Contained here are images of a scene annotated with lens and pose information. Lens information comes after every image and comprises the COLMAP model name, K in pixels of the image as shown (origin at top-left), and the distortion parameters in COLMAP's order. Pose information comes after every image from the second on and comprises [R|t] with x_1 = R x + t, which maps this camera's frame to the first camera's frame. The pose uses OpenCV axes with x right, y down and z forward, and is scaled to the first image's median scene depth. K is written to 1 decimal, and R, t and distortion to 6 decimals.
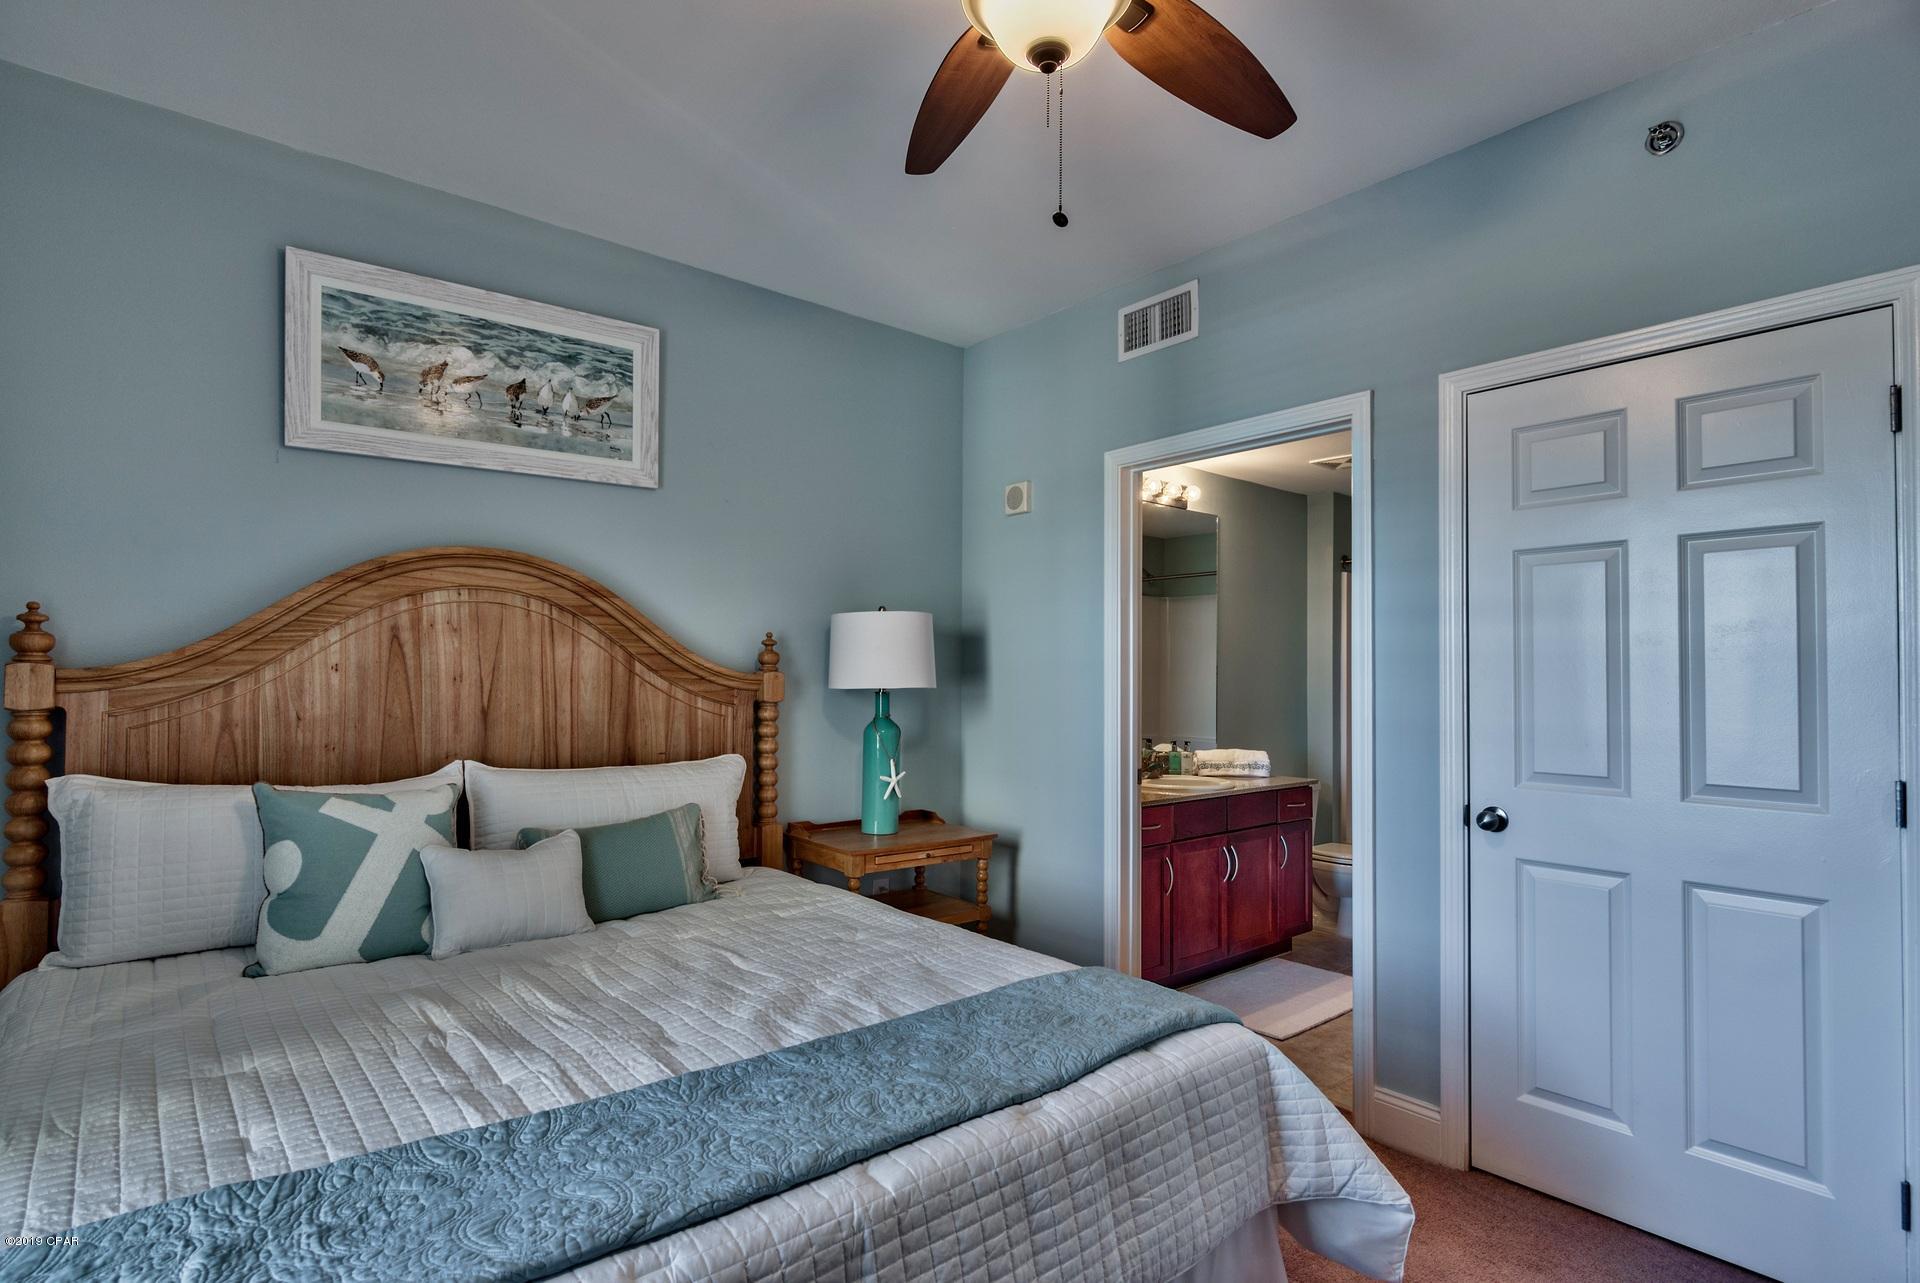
lens RADIAL K [[947.6, 0, 955.6], [0, 947.6, 660.5], [0, 0, 1]] dist [0.001139, -0.000136]
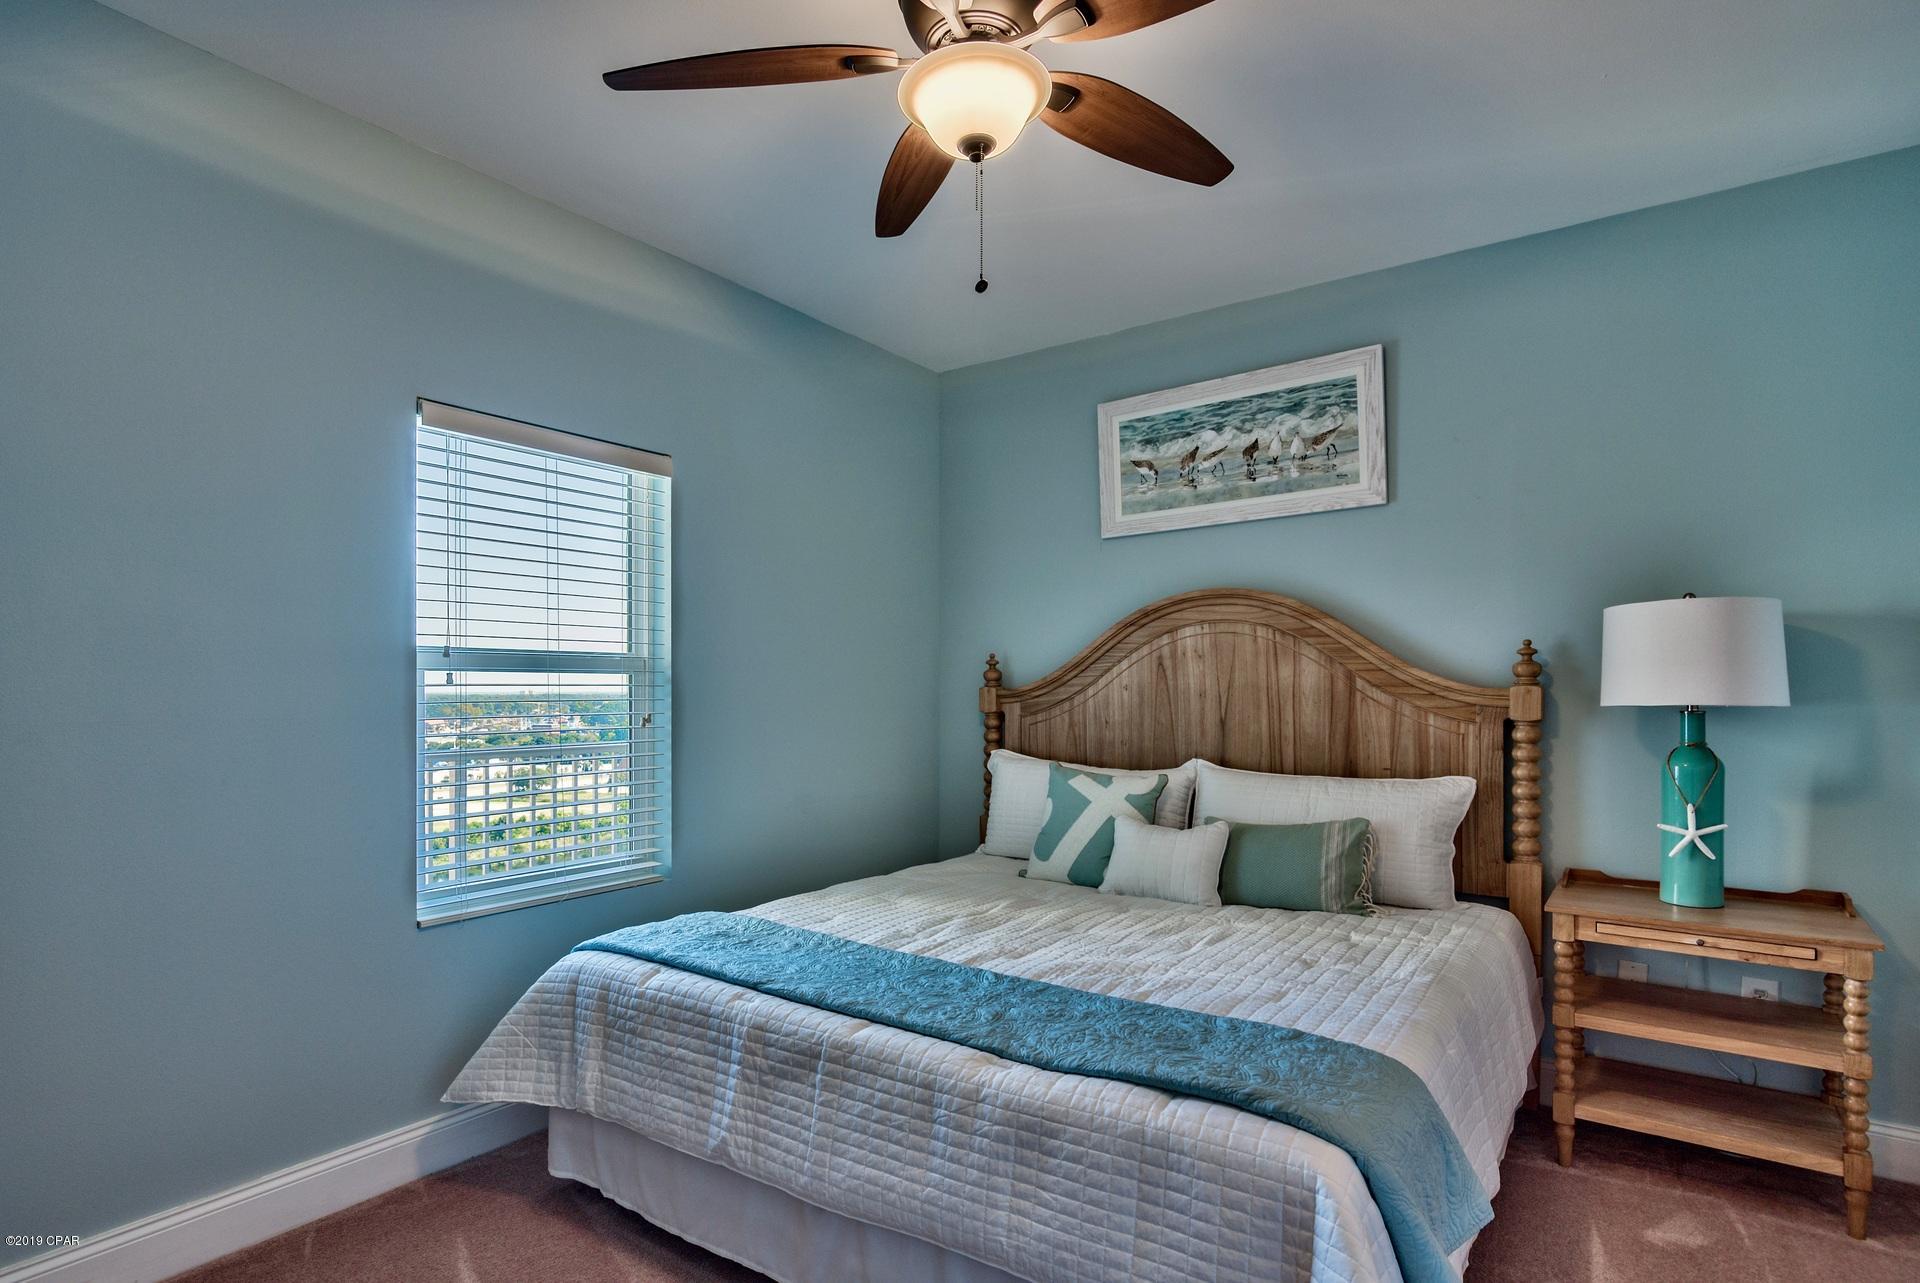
lens RADIAL K [[966.8, 0, 962.2], [0, 966.8, 695.9], [0, 0, 1]] dist [-0.000097, -0.000177]
pose [[0.269072, -0.003579, -0.963113, 0.610796], [0.019032, 0.999818, 0.001602, 0.012120], [0.962932, -0.018761, 0.269091, 0.330143]]
